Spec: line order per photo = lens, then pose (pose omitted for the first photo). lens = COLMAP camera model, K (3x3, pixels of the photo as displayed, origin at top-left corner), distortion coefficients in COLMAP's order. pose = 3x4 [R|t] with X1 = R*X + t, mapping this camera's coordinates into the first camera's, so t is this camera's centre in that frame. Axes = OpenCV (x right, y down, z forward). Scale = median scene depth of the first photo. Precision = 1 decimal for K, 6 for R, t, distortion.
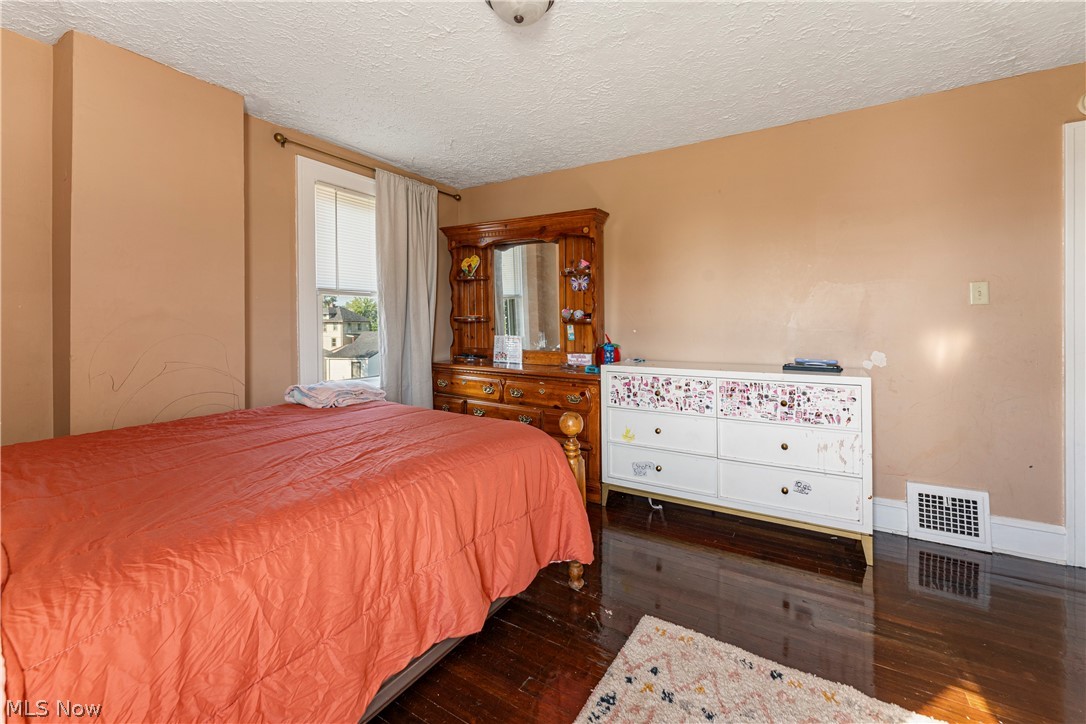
lens RADIAL K [[461.9, 0, 540.6], [0, 461.9, 322.4], [0, 0, 1]] dist [-0.001843, -0.000395]
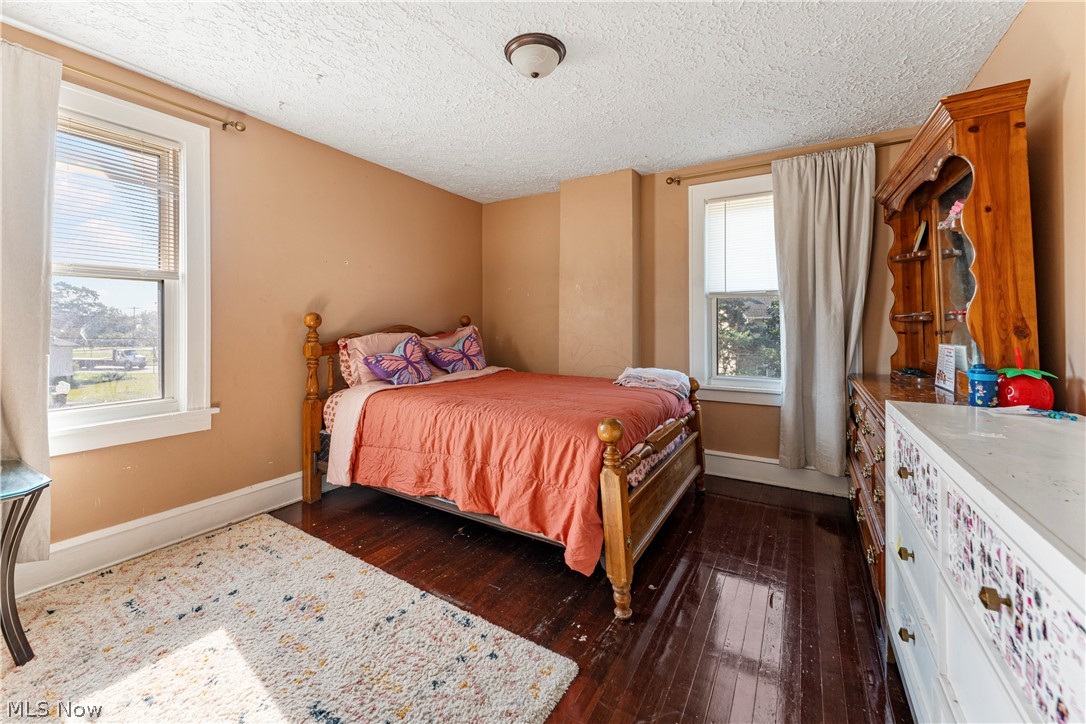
lens RADIAL K [[437.1, 0, 520.9], [0, 437.1, 328.7], [0, 0, 1]] dist [-0.000040, -0.000037]
pose [[-0.011136, 0.006542, -0.999917, 0.620401], [-0.000460, 0.999978, 0.006548, 0.008162], [0.999938, 0.000532, -0.011133, 0.545767]]
